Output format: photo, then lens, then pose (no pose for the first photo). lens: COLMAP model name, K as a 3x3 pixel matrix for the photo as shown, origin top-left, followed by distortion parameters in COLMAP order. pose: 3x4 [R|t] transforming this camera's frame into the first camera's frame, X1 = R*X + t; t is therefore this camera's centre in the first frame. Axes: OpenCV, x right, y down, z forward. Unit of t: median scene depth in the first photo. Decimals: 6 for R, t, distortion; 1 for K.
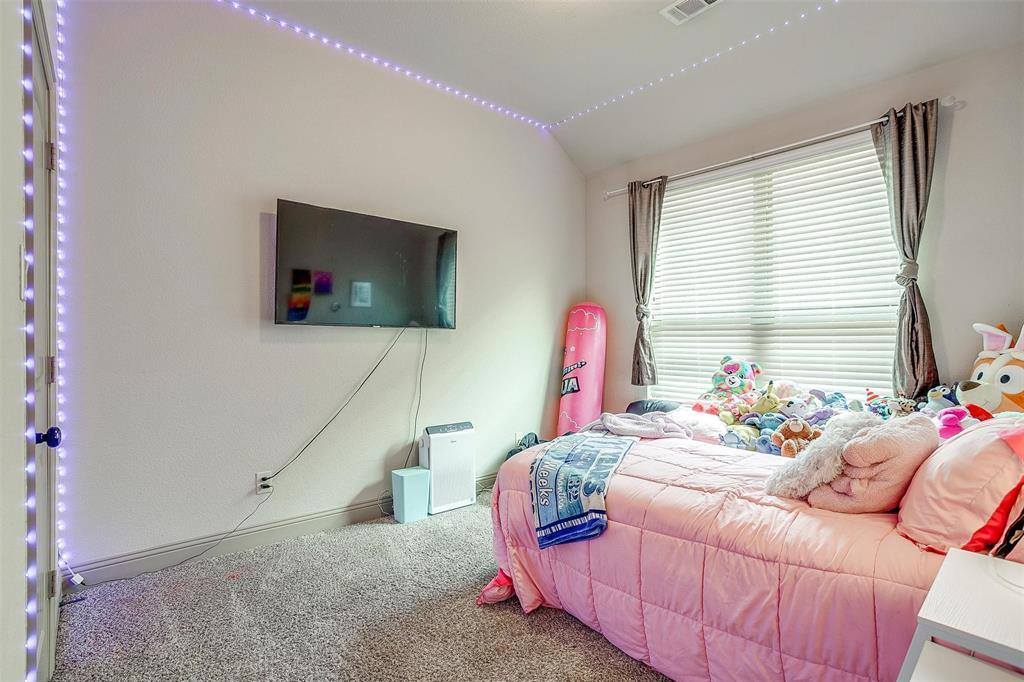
lens RADIAL K [[501.6, 0, 513.6], [0, 501.6, 341.6], [0, 0, 1]] dist [-0.054235, 0.031332]
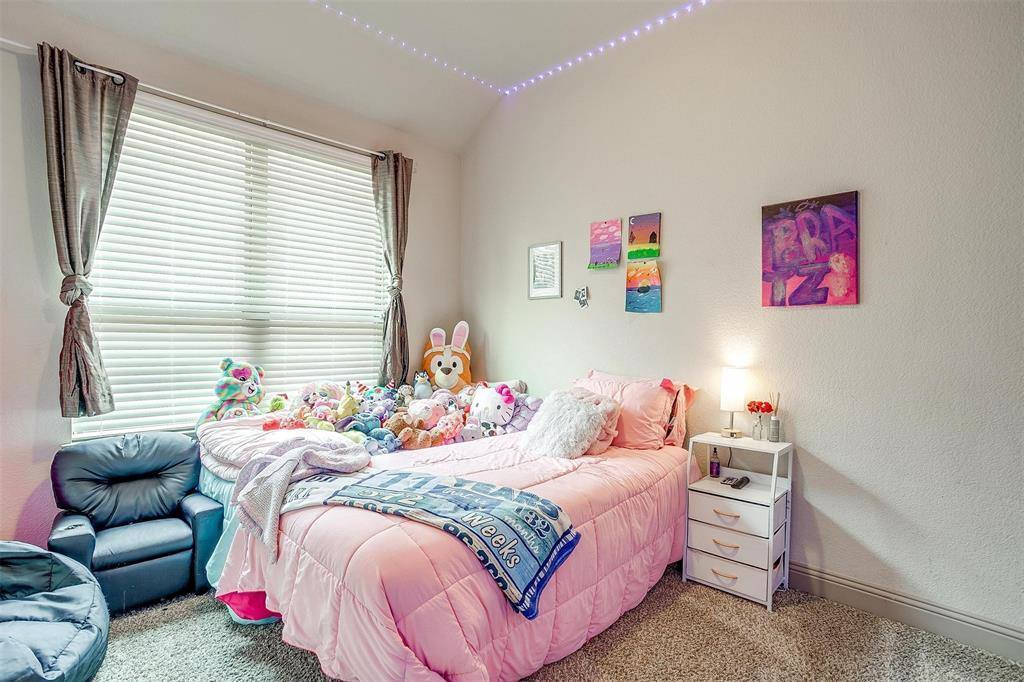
lens RADIAL K [[501.6, 0, 513.6], [0, 501.6, 341.6], [0, 0, 1]] dist [-0.054235, 0.031332]
pose [[-0.085692, -0.005654, 0.996306, -0.415005], [-0.004094, 0.999977, 0.005323, -0.003686], [-0.996313, -0.003623, -0.085714, 0.666165]]
